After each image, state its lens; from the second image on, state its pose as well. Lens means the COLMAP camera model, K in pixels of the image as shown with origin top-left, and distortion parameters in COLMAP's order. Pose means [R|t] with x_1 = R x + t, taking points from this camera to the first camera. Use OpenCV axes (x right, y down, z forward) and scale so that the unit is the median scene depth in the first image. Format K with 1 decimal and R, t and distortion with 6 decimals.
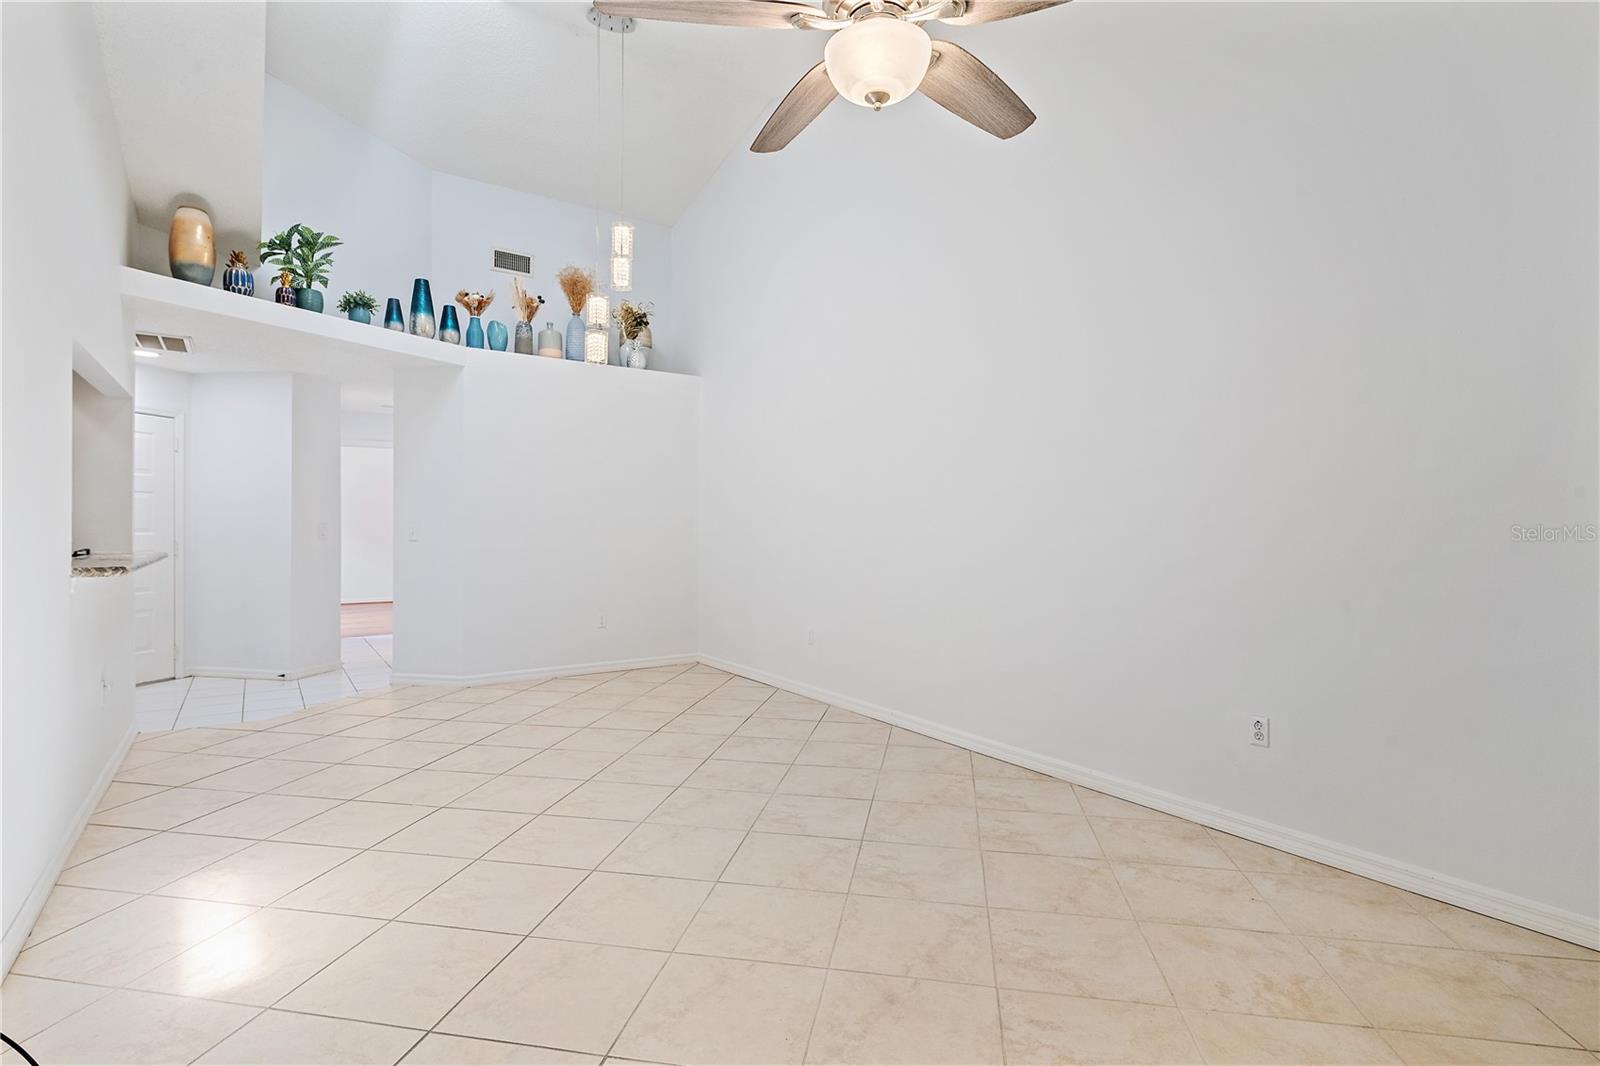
lens RADIAL K [[800.1, 0, 808.7], [0, 800.1, 525.8], [0, 0, 1]] dist [0.004068, -0.003699]
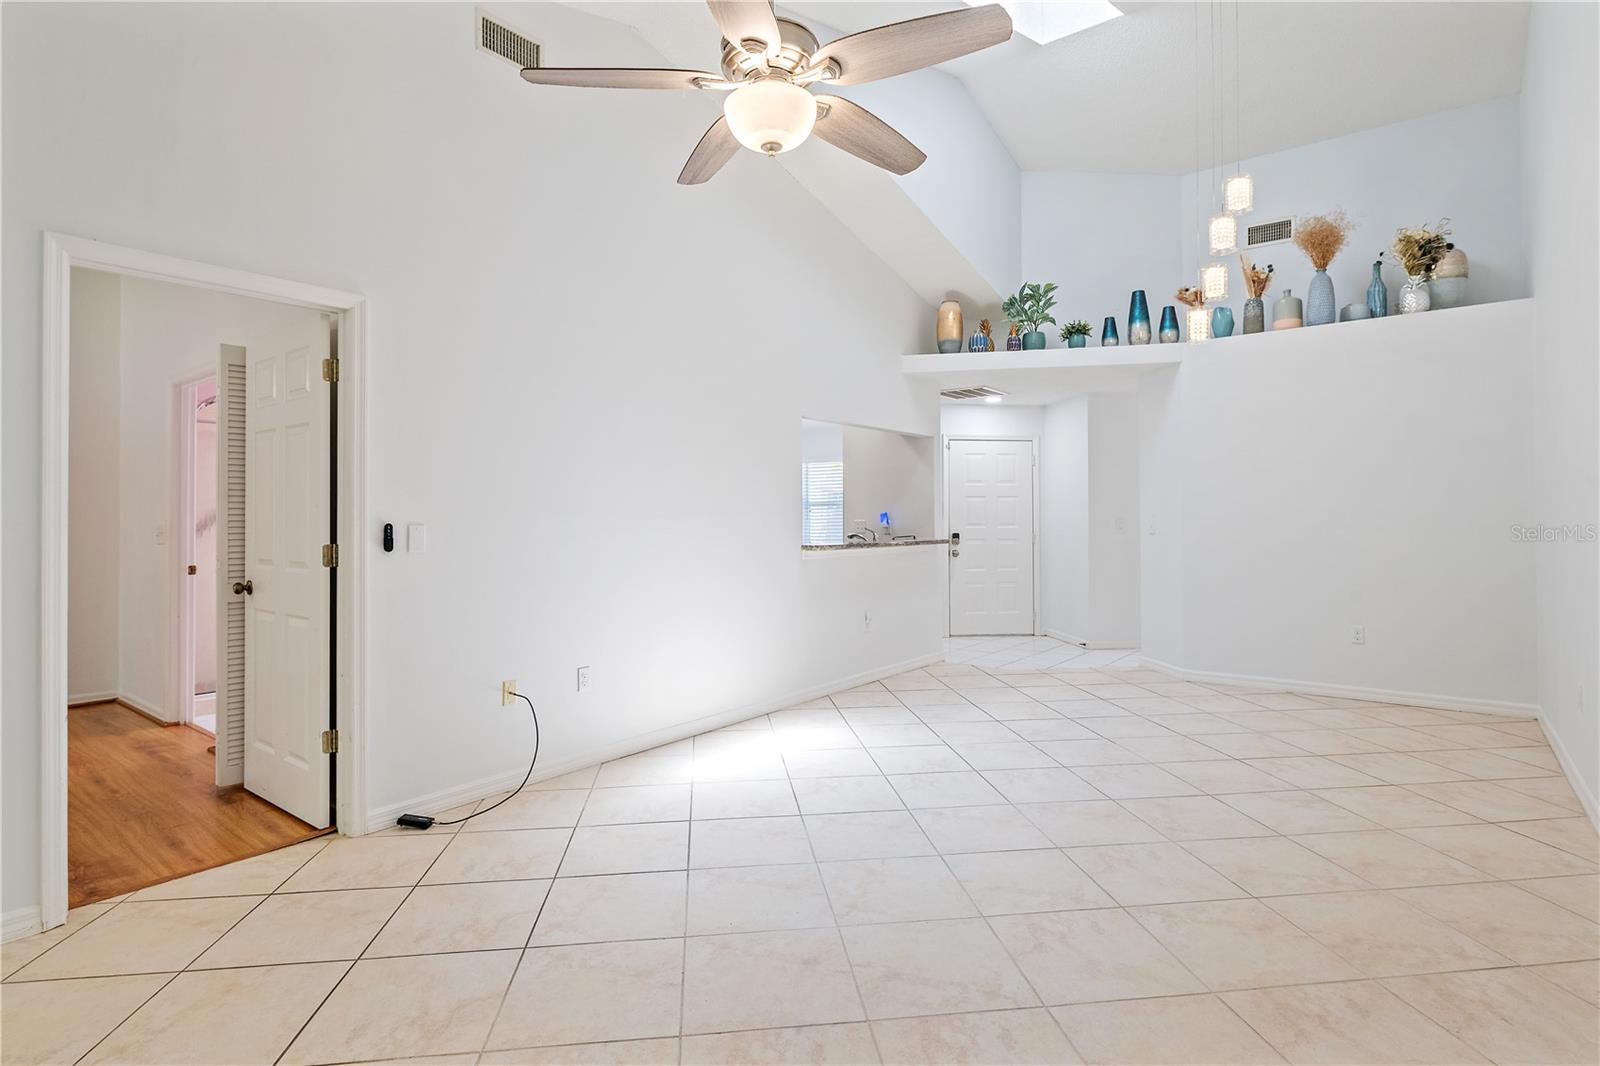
lens RADIAL K [[800.1, 0, 788.0], [0, 800.1, 522.9], [0, 0, 1]] dist [0.004068, -0.003699]
pose [[0.283013, -0.002205, -0.959113, 0.423777], [0.006675, 0.999978, -0.000329, 0.000332], [0.959093, -0.006309, 0.283022, 0.251933]]
